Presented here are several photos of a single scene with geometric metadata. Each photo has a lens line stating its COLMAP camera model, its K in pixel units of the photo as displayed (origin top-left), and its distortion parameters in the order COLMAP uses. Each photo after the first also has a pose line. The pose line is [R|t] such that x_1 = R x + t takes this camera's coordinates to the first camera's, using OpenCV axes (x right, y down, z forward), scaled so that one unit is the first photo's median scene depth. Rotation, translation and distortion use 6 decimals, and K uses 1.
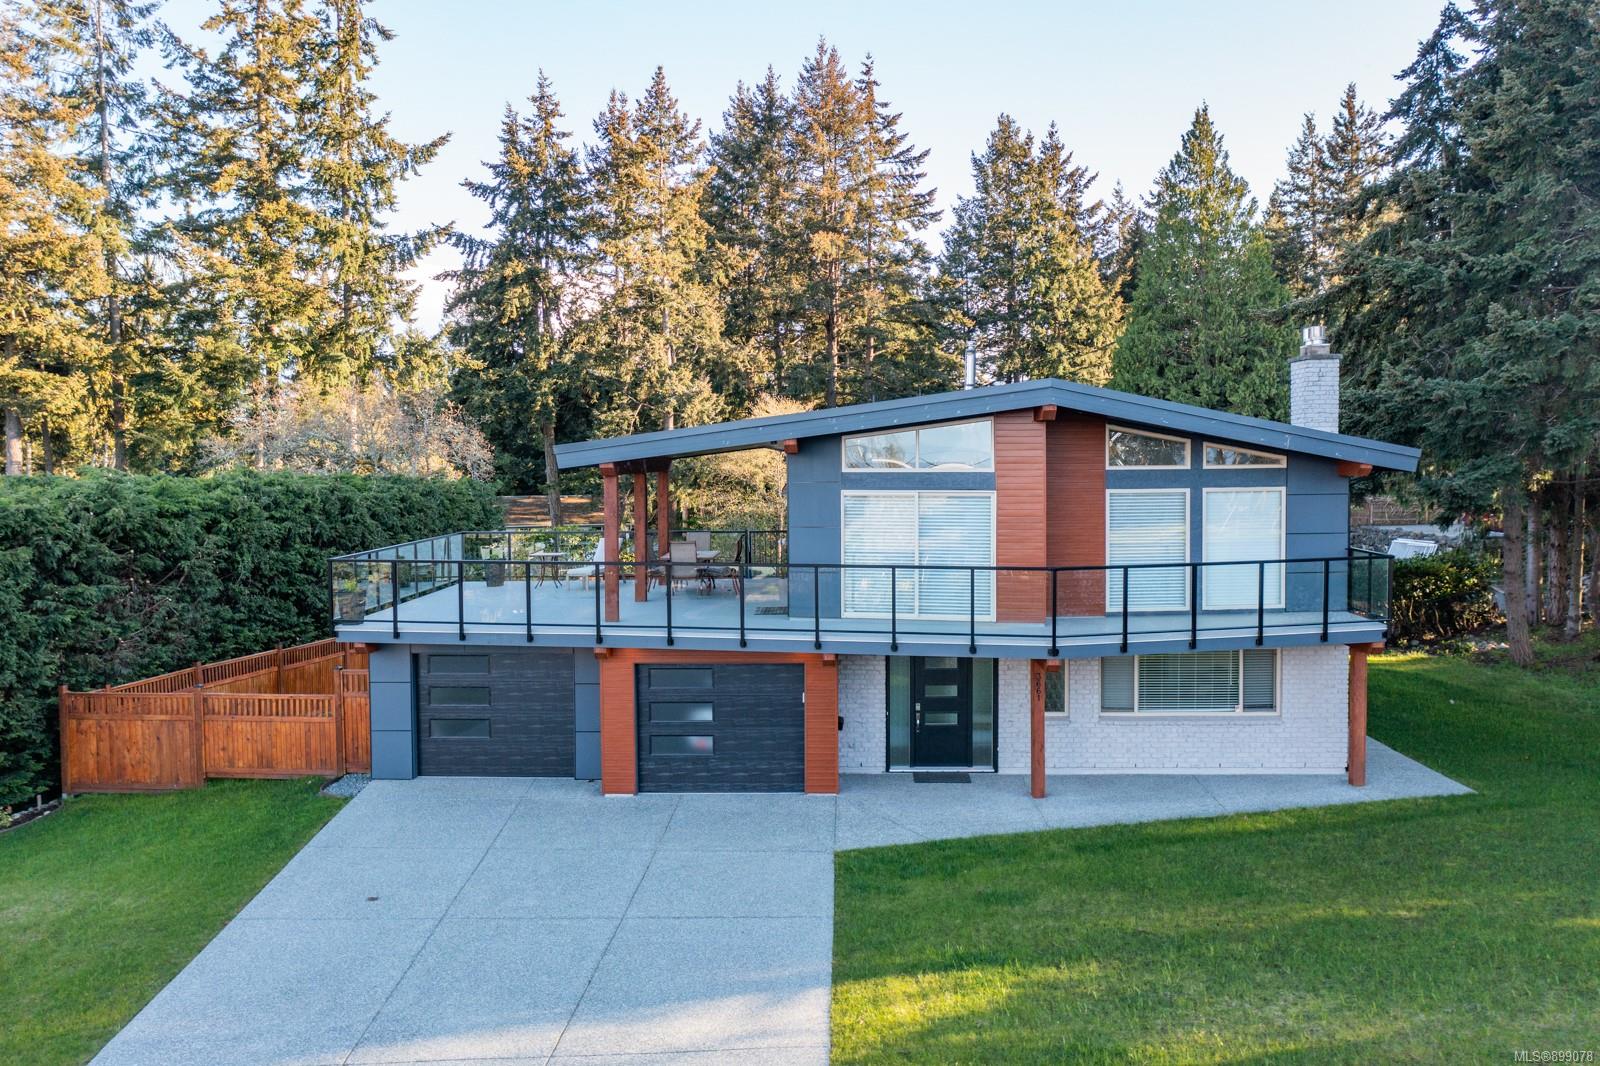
lens RADIAL K [[1283.1, 0, 806.5], [0, 1283.1, 534.3], [0, 0, 1]] dist [-0.002340, -0.005707]
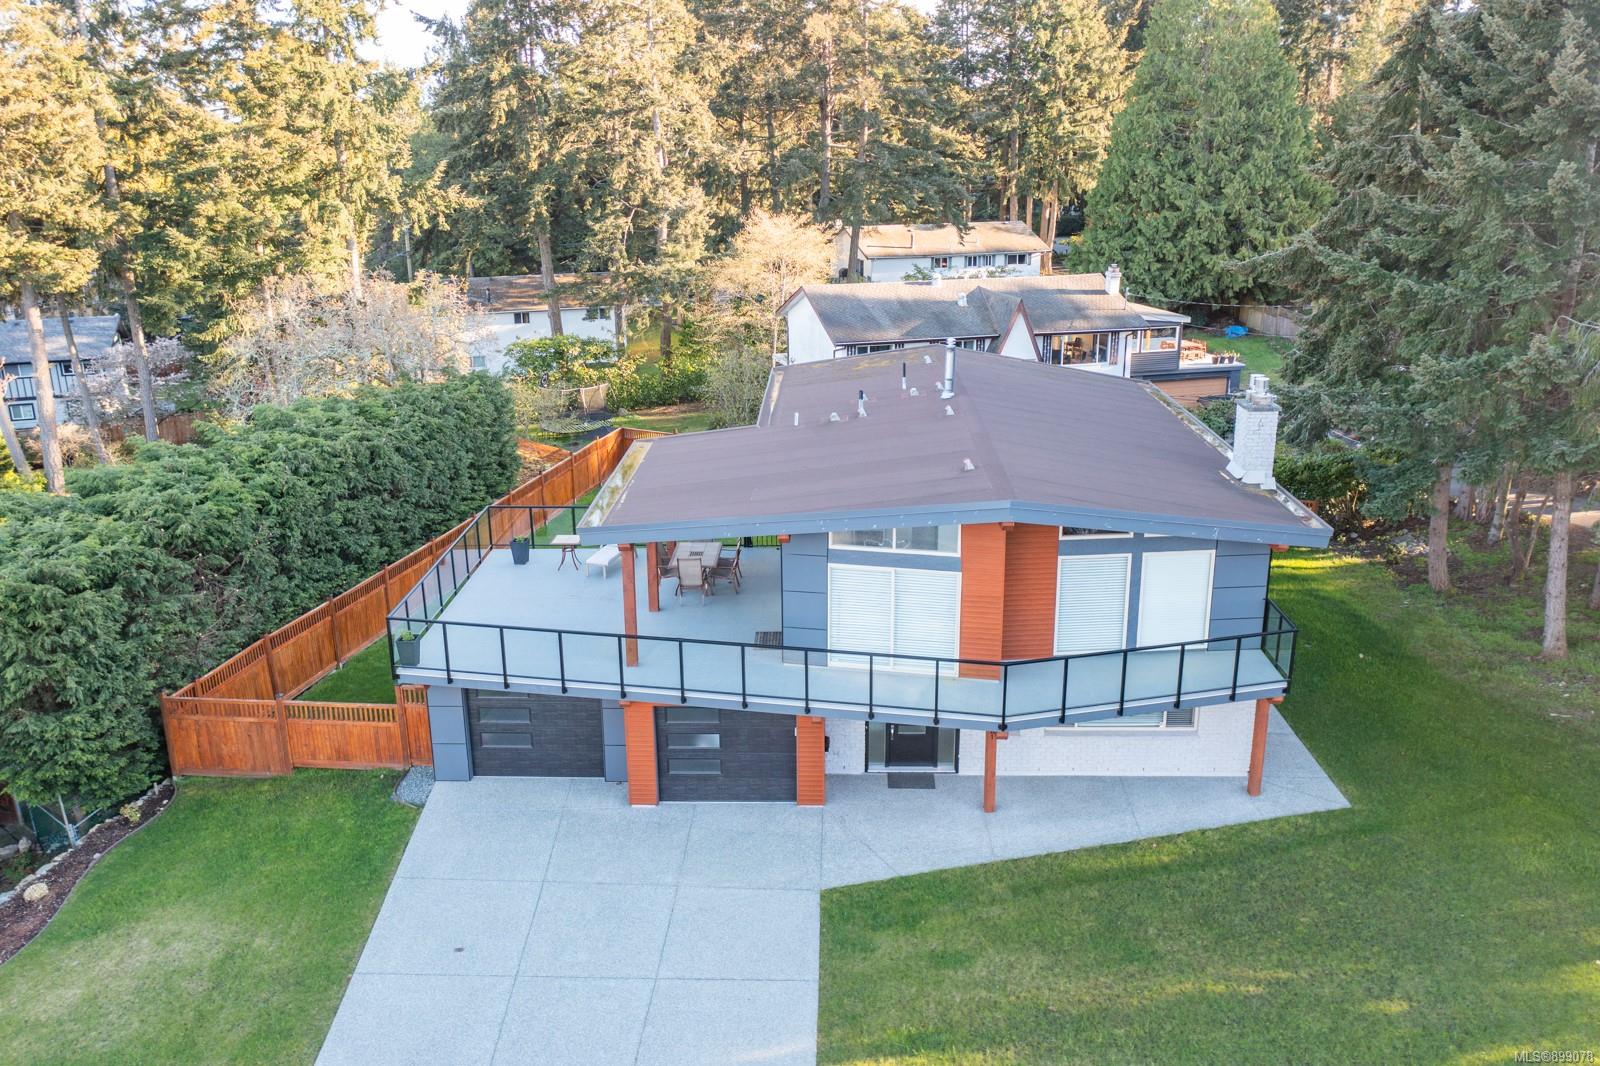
lens RADIAL K [[1283.1, 0, 806.5], [0, 1283.1, 534.3], [0, 0, 1]] dist [-0.002340, -0.005707]
pose [[0.999990, -0.000812, 0.004460, 0.001962], [-0.000335, 0.967849, 0.251532, -0.264553], [-0.004521, -0.251531, 0.967839, -0.082175]]
